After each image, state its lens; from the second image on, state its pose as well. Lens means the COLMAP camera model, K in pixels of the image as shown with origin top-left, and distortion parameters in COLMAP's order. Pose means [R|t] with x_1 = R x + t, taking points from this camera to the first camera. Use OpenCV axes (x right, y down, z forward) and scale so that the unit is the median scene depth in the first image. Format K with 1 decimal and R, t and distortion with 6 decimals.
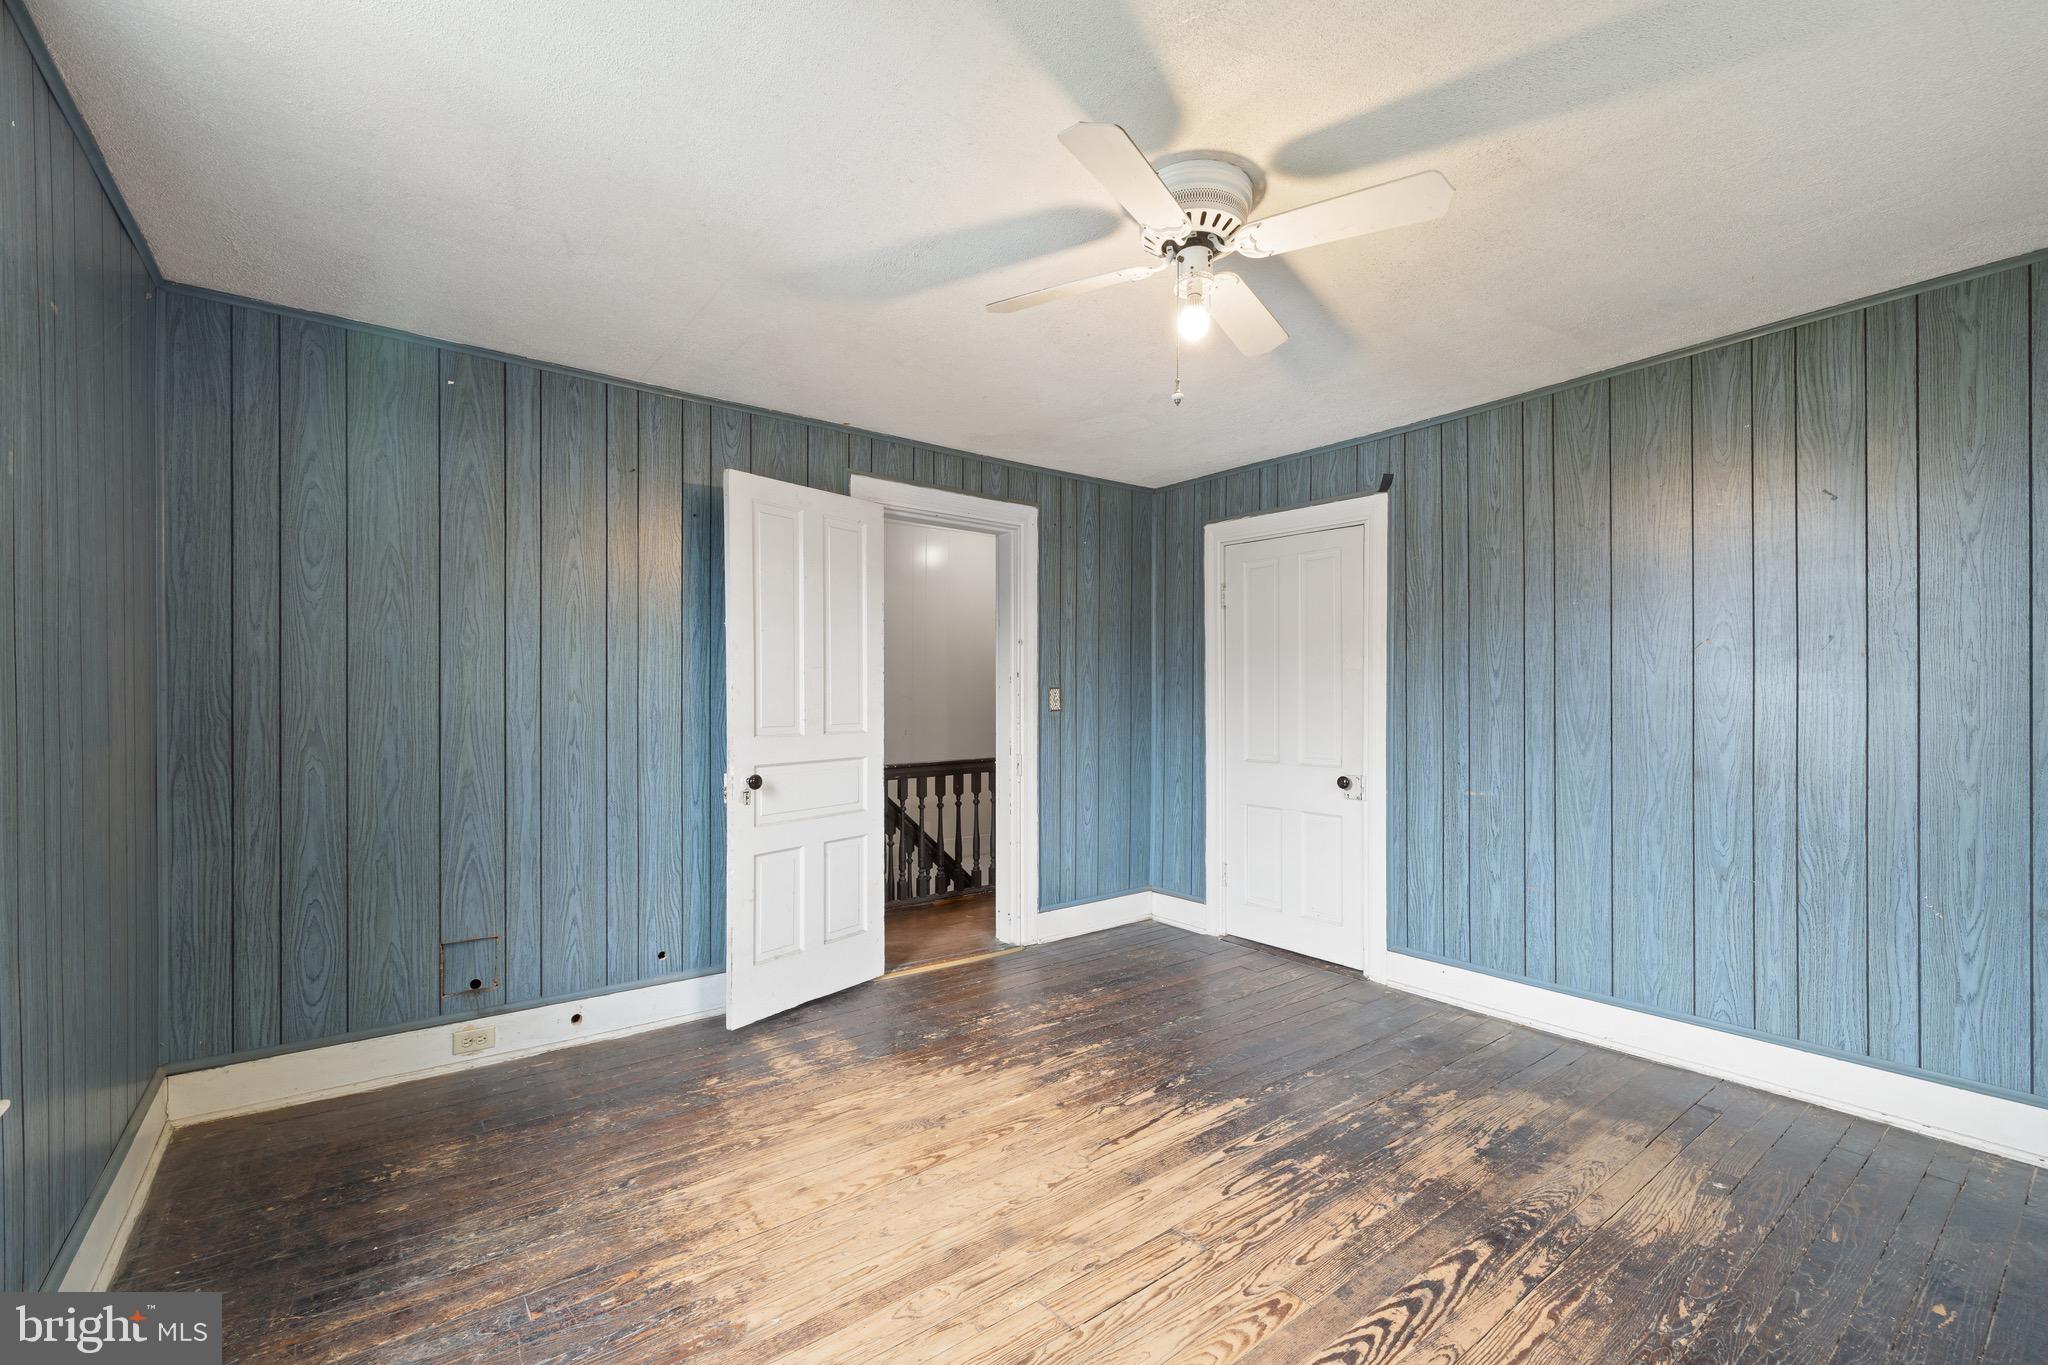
lens RADIAL K [[868.9, 0, 1024.2], [0, 868.9, 709.1], [0, 0, 1]] dist [-0.002081, 0.001588]
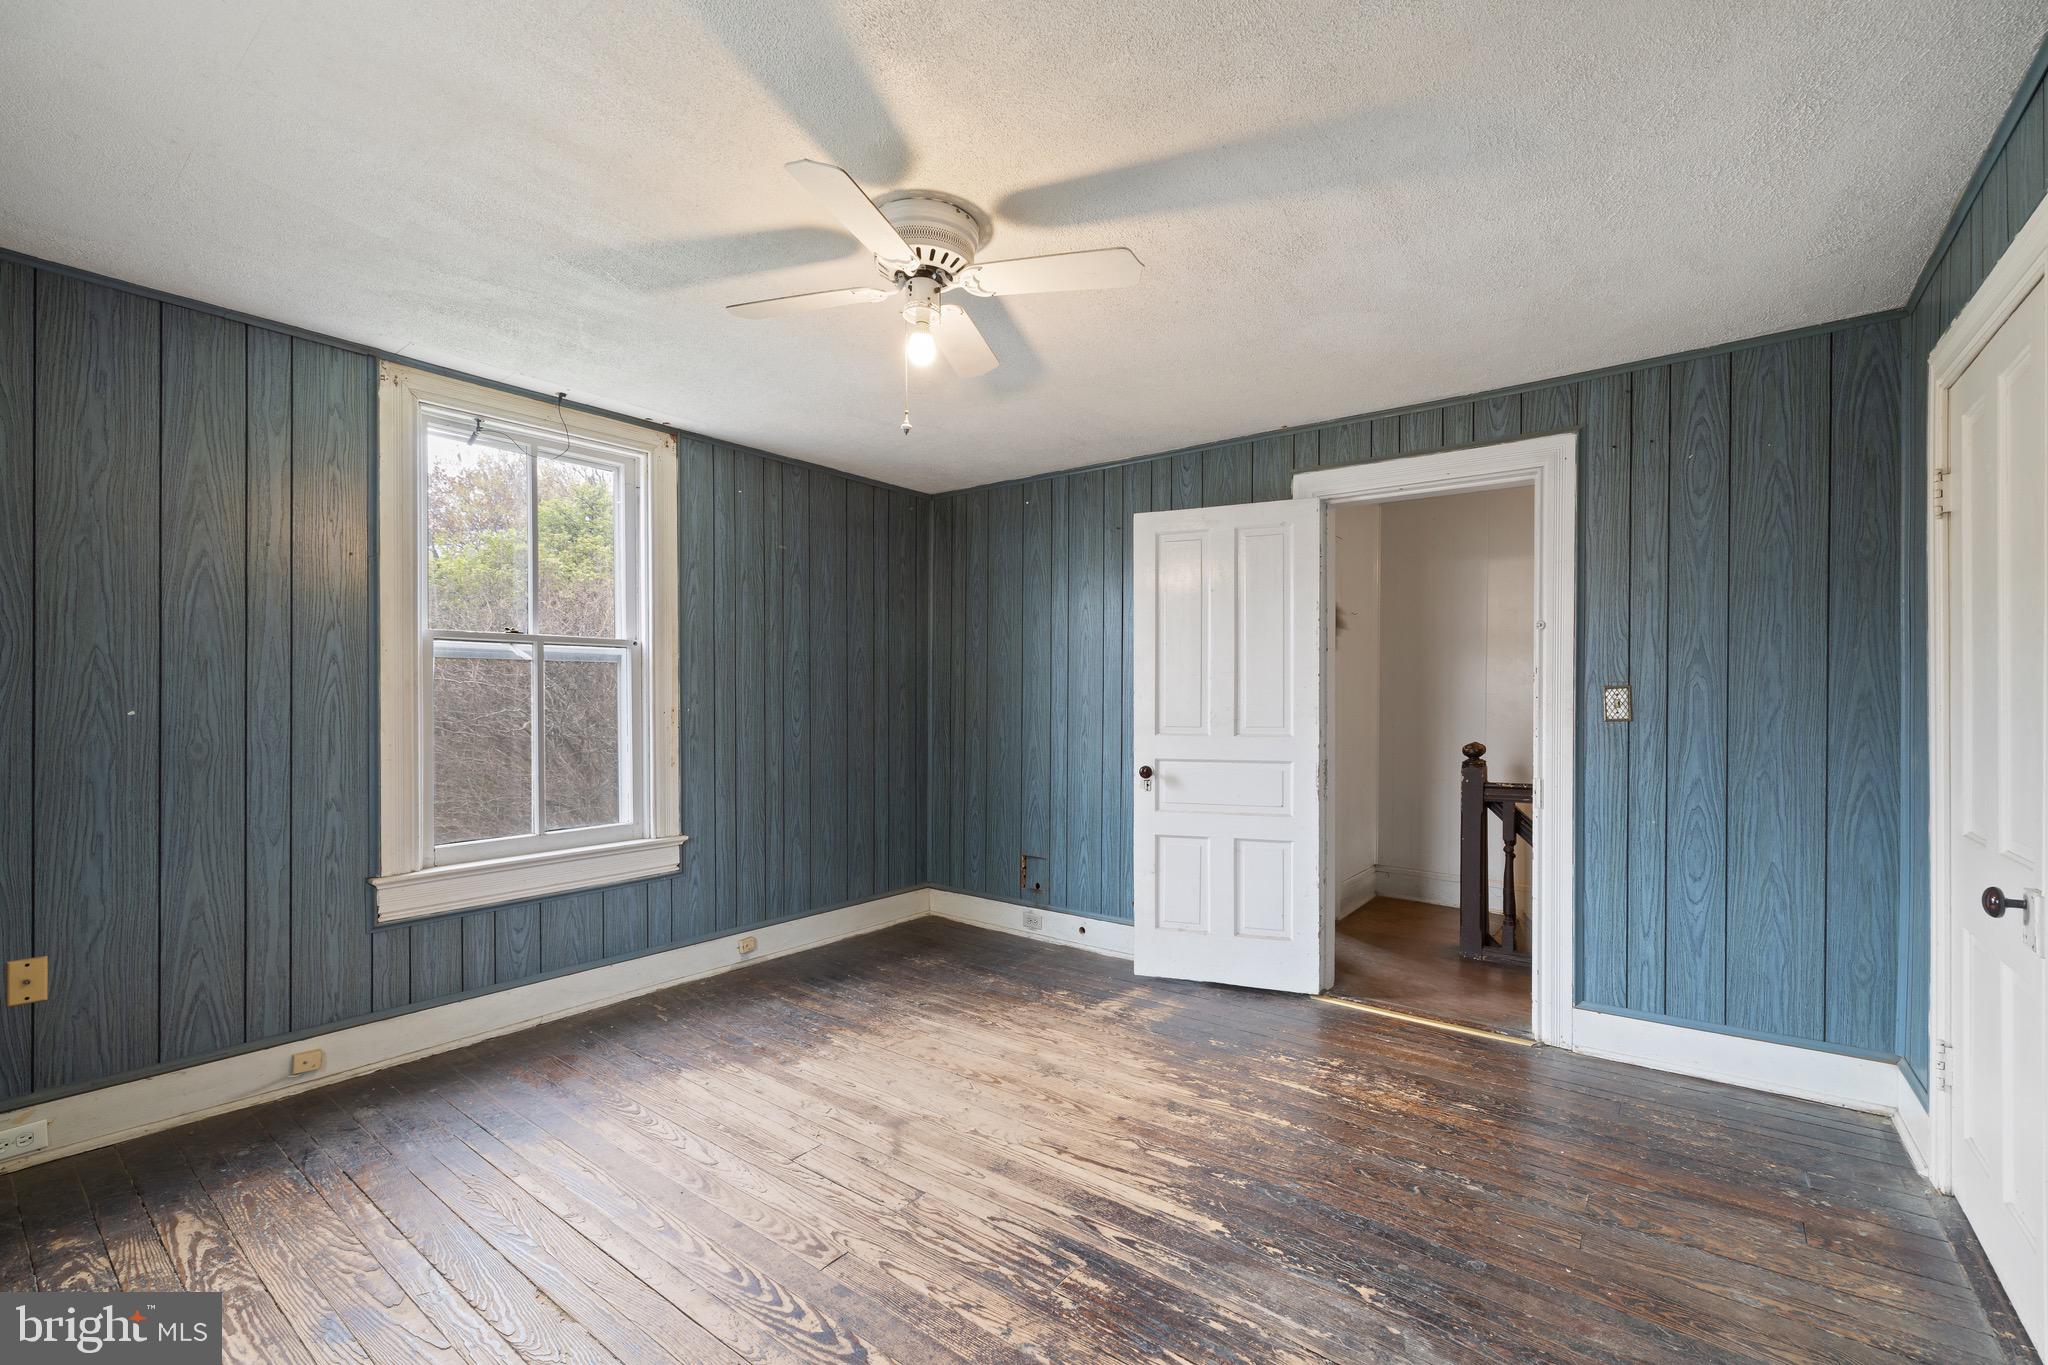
lens RADIAL K [[868.9, 0, 1030.0], [0, 868.9, 702.0], [0, 0, 1]] dist [-0.002081, 0.001588]
pose [[0.263869, 0.000677, -0.964558, 0.898088], [-0.014129, 0.999895, -0.003163, -0.005868], [0.964455, 0.014463, 0.263851, 0.602309]]
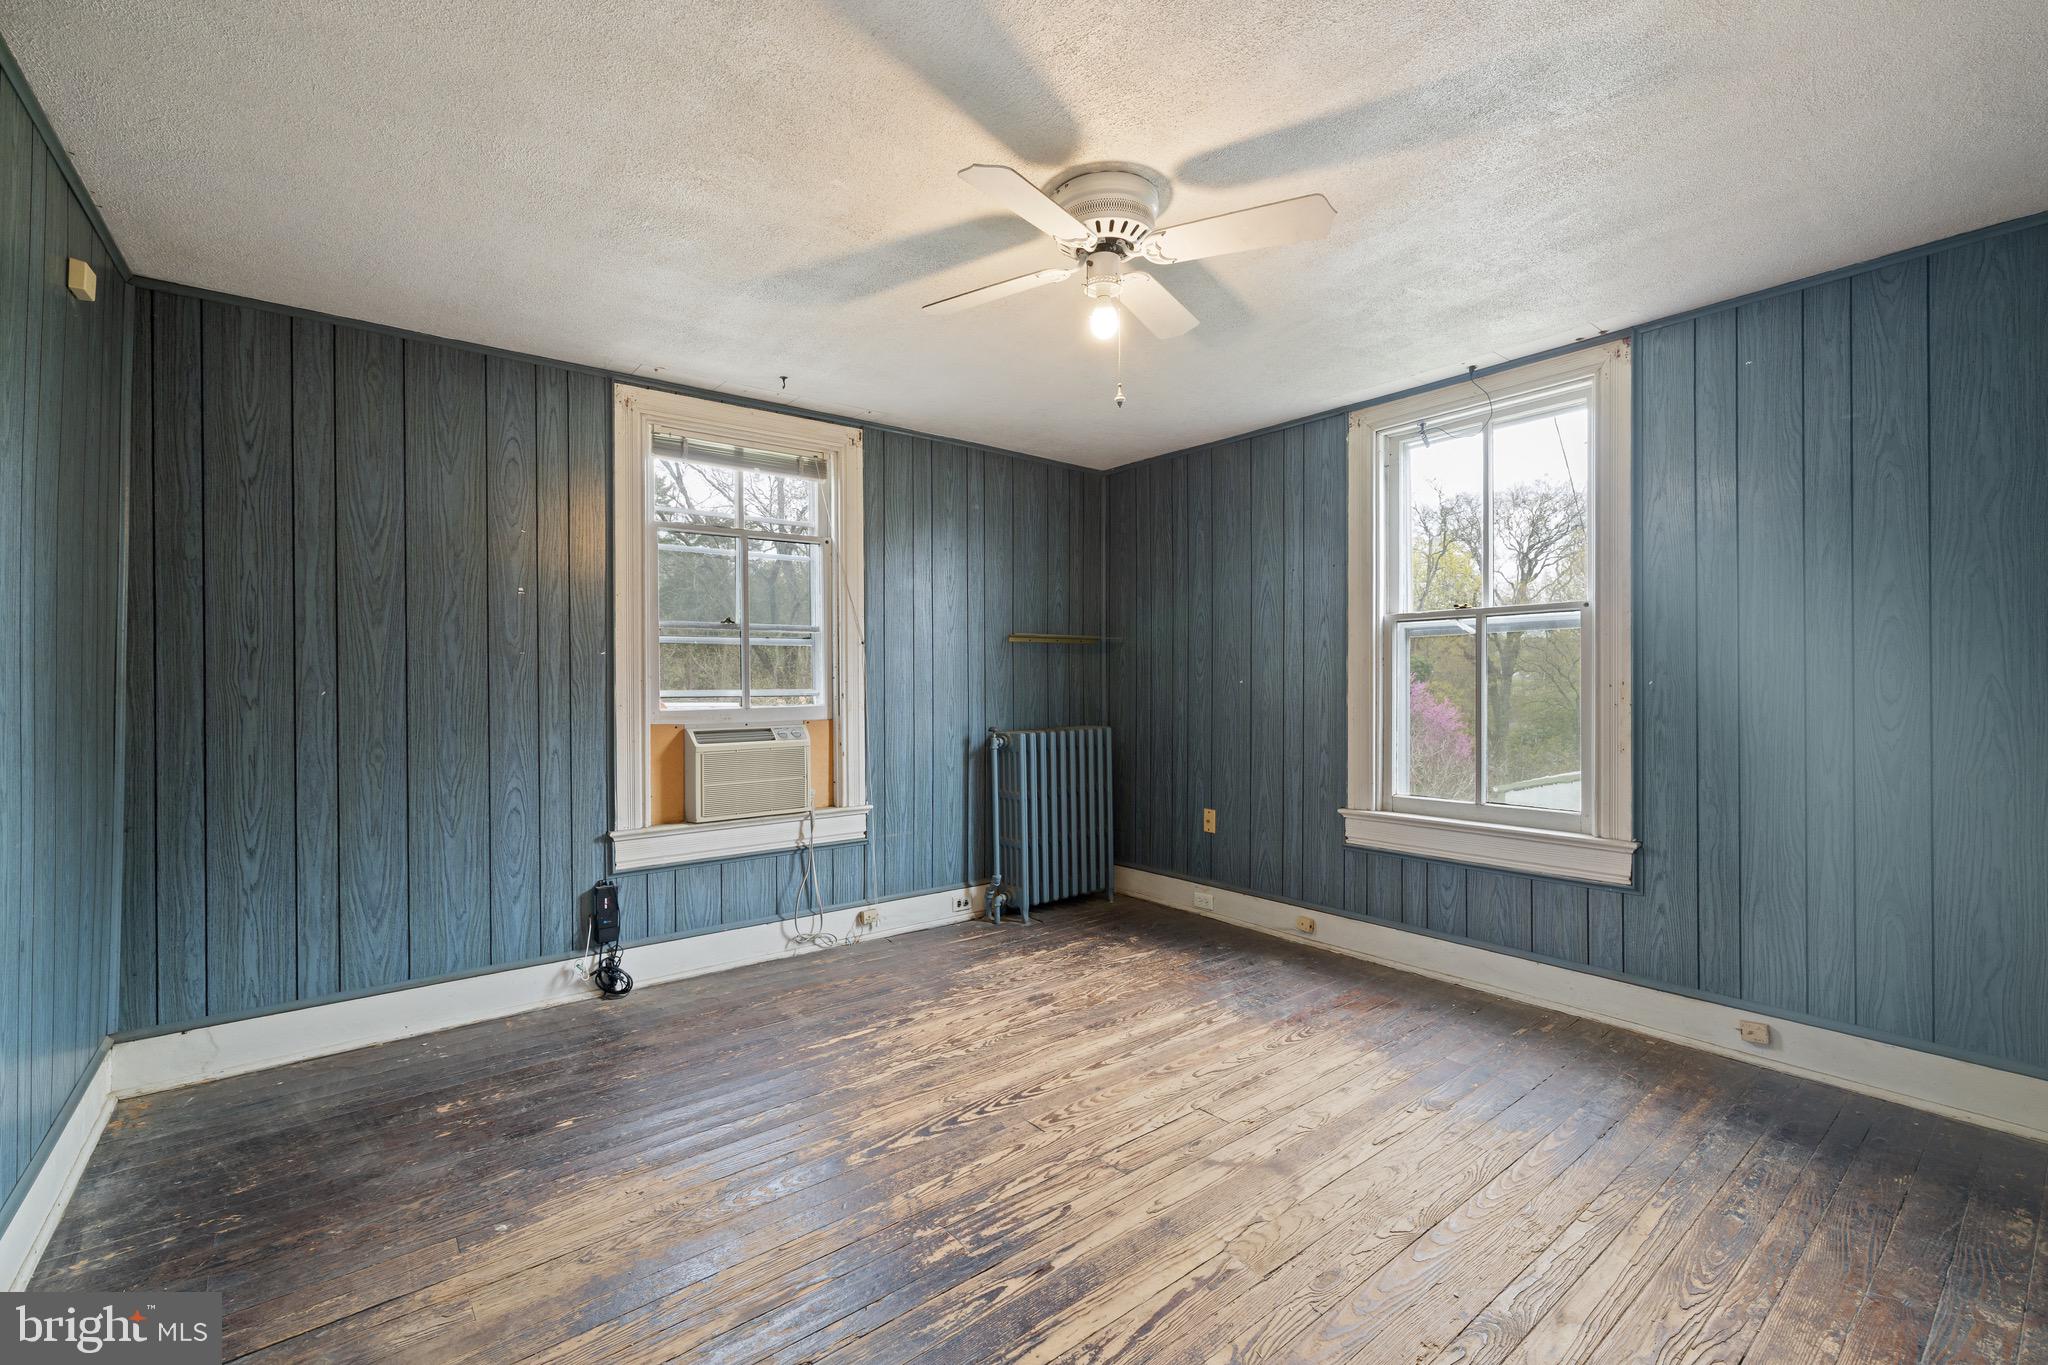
lens RADIAL K [[868.9, 0, 1022.3], [0, 868.9, 681.7], [0, 0, 1]] dist [-0.002081, 0.001588]
pose [[-0.999803, 0.003980, -0.019462, 0.227553], [0.003651, 0.999851, 0.016899, -0.012335], [0.019527, 0.016824, -0.999668, 1.475462]]
